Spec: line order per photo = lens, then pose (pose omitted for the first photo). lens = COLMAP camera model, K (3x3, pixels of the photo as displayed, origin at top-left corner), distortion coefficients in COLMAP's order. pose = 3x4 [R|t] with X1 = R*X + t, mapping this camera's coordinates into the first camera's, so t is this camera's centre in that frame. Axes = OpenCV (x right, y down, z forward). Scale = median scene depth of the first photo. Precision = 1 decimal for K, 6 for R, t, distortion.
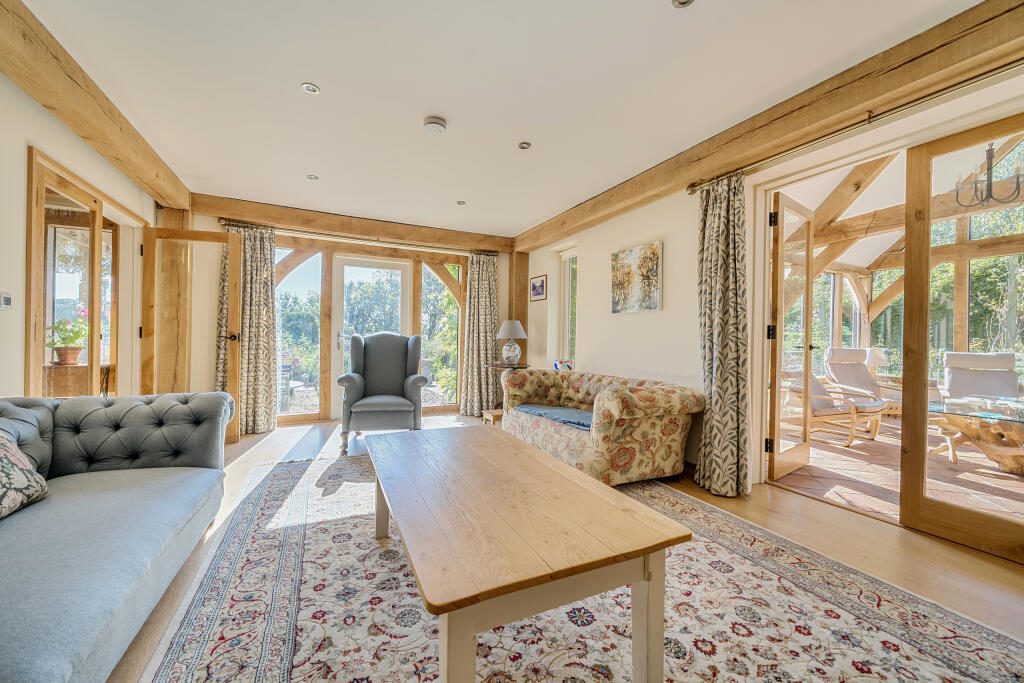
lens RADIAL K [[395.1, 0, 512.0], [0, 395.1, 341.5], [0, 0, 1]] dist [-0.001684, -0.000183]
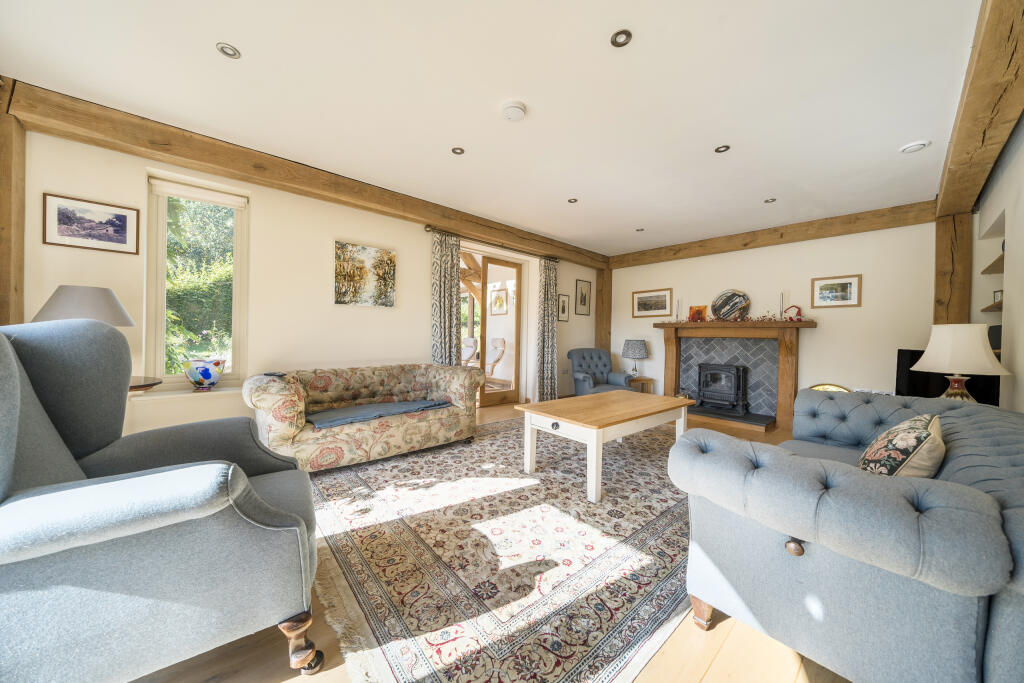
lens RADIAL K [[345.8, 0, 512.0], [0, 345.8, 341.5], [0, 0, 1]] dist [-0.001735, -0.000074]
pose [[-0.264684, -0.038888, 0.963551, -0.928899], [-0.020718, 0.999185, 0.034635, -0.024010], [-0.964113, -0.010795, -0.265274, 1.116468]]
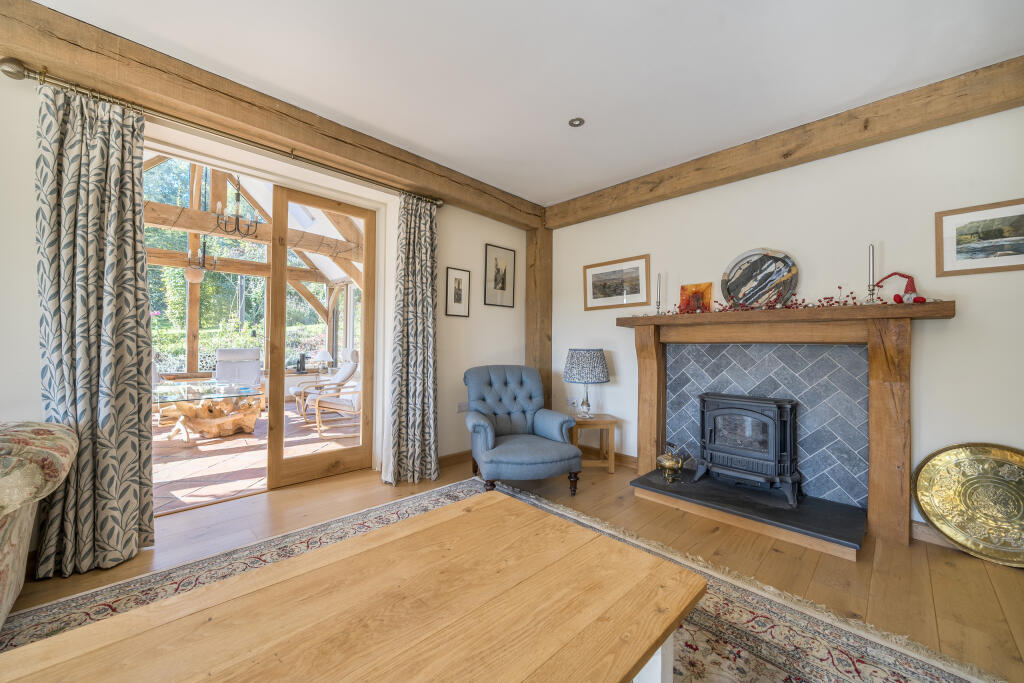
lens RADIAL K [[384.8, 0, 512.0], [0, 384.8, 341.5], [0, 0, 1]] dist [-0.001239, -0.000129]
pose [[-0.315887, -0.011479, 0.948728, -0.309429], [-0.010616, 0.999907, 0.008564, -0.011040], [-0.948738, -0.007366, -0.315979, 0.538612]]
